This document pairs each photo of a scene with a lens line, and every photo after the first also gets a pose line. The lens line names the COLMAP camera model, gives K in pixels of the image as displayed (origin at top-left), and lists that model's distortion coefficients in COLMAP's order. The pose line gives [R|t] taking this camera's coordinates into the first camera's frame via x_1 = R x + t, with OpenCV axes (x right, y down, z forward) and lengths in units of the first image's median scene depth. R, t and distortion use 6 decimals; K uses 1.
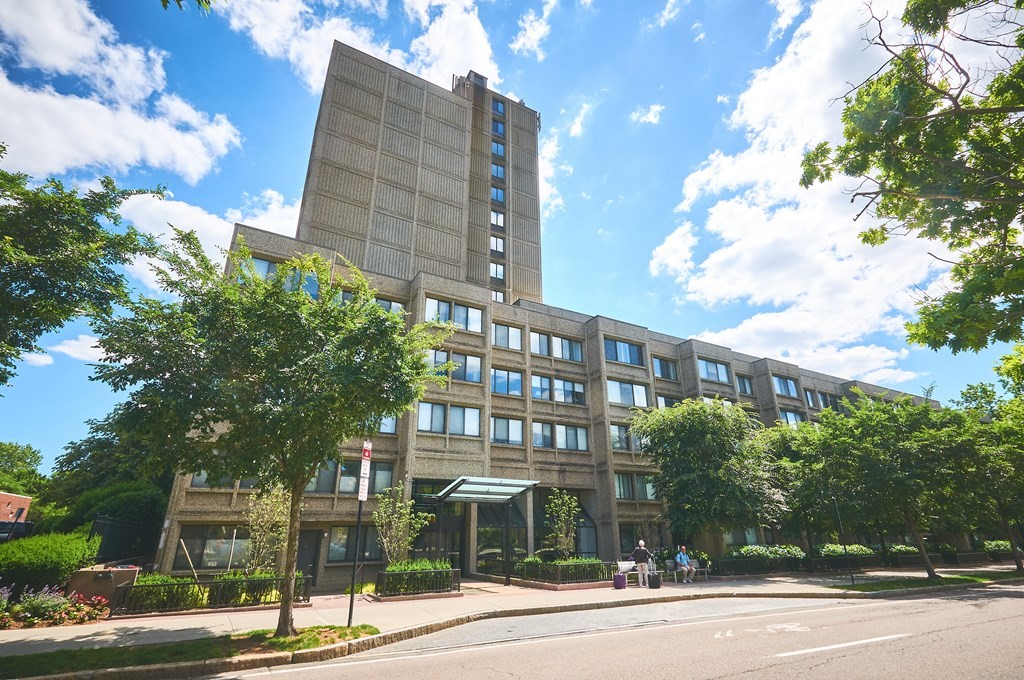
lens RADIAL K [[502.7, 0, 518.6], [0, 502.7, 339.3], [0, 0, 1]] dist [-0.000456, 0.000001]
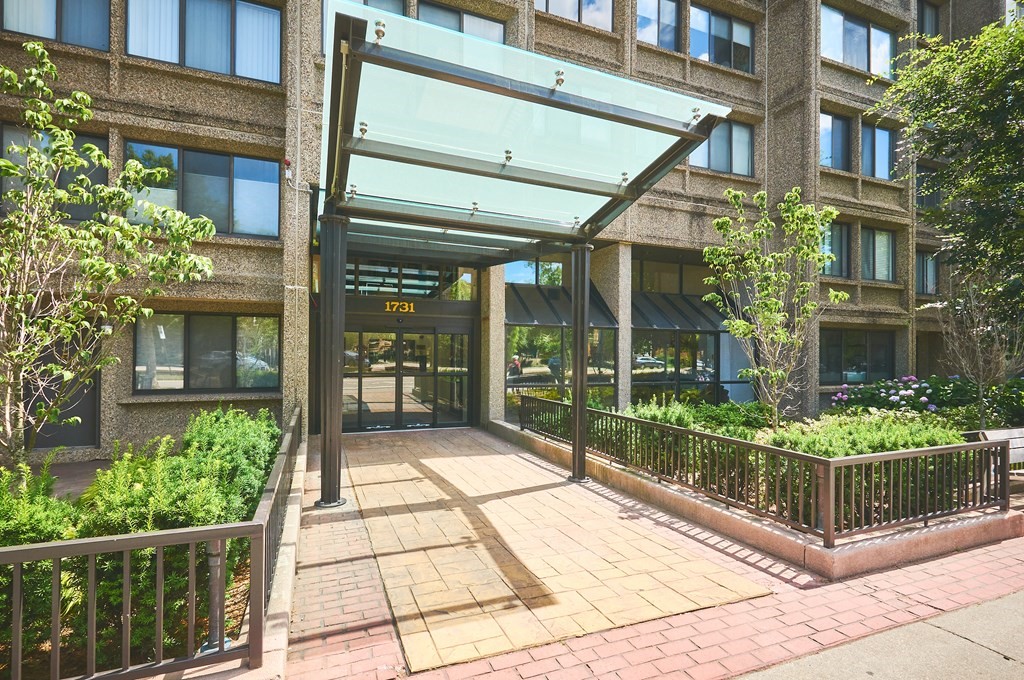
lens RADIAL K [[502.7, 0, 512.5], [0, 502.7, 343.5], [0, 0, 1]] dist [-0.000456, 0.000001]
pose [[0.991643, 0.019060, -0.127595, -0.017117], [0.026969, 0.936547, 0.349503, 0.200359], [0.126160, -0.350023, 0.928207, 0.499651]]
